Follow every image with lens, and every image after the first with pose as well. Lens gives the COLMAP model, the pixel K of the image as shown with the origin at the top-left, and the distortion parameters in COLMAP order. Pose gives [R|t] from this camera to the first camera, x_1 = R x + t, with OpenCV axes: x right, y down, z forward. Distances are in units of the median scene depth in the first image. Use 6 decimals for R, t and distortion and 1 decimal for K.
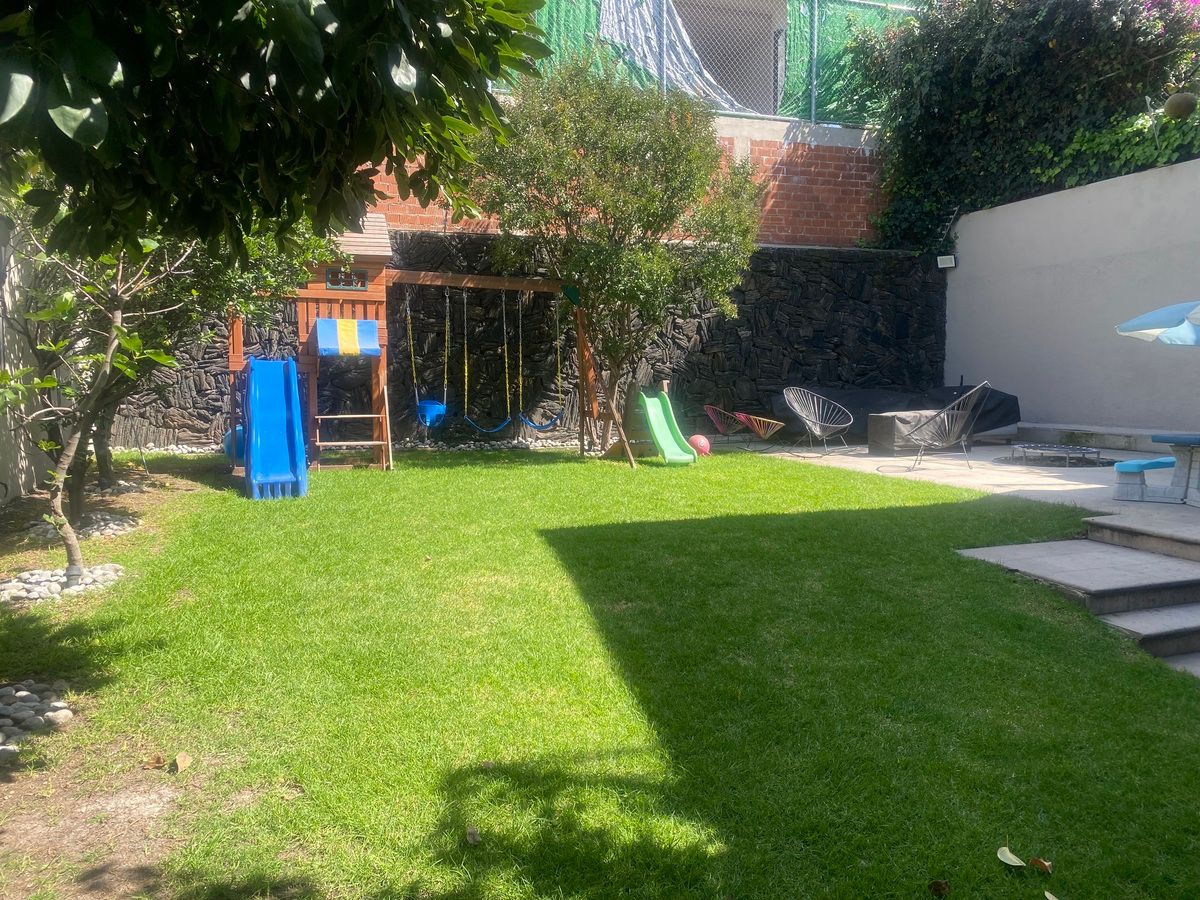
lens RADIAL K [[907.8, 0, 600.0], [0, 907.8, 450.0], [0, 0, 1]] dist [0.035806, -0.000078]
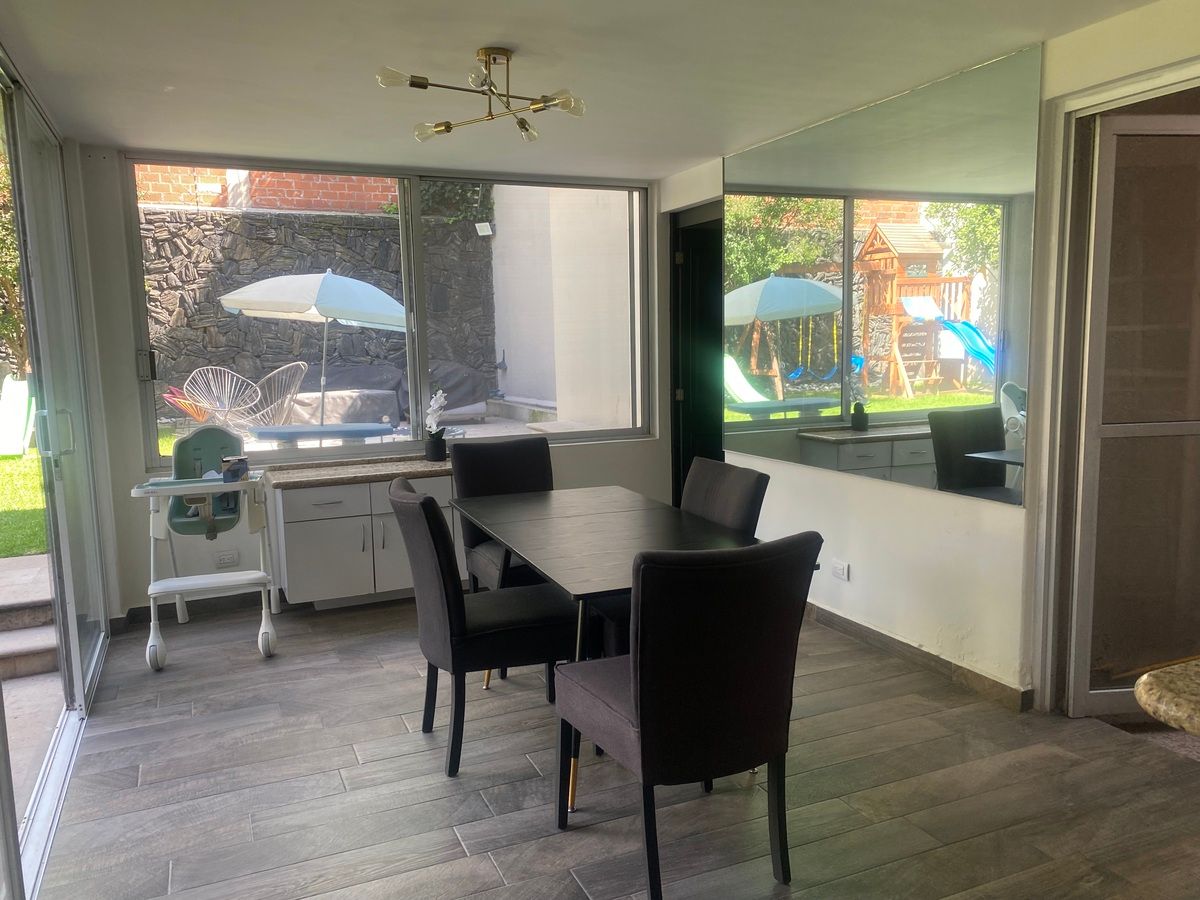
lens RADIAL K [[907.8, 0, 600.0], [0, 907.8, 450.0], [0, 0, 1]] dist [0.035806, -0.000078]
pose [[0.998312, -0.017723, 0.055308, 0.452462], [0.015866, 0.999301, 0.033847, -0.007163], [-0.055870, -0.032912, 0.997895, 0.043262]]
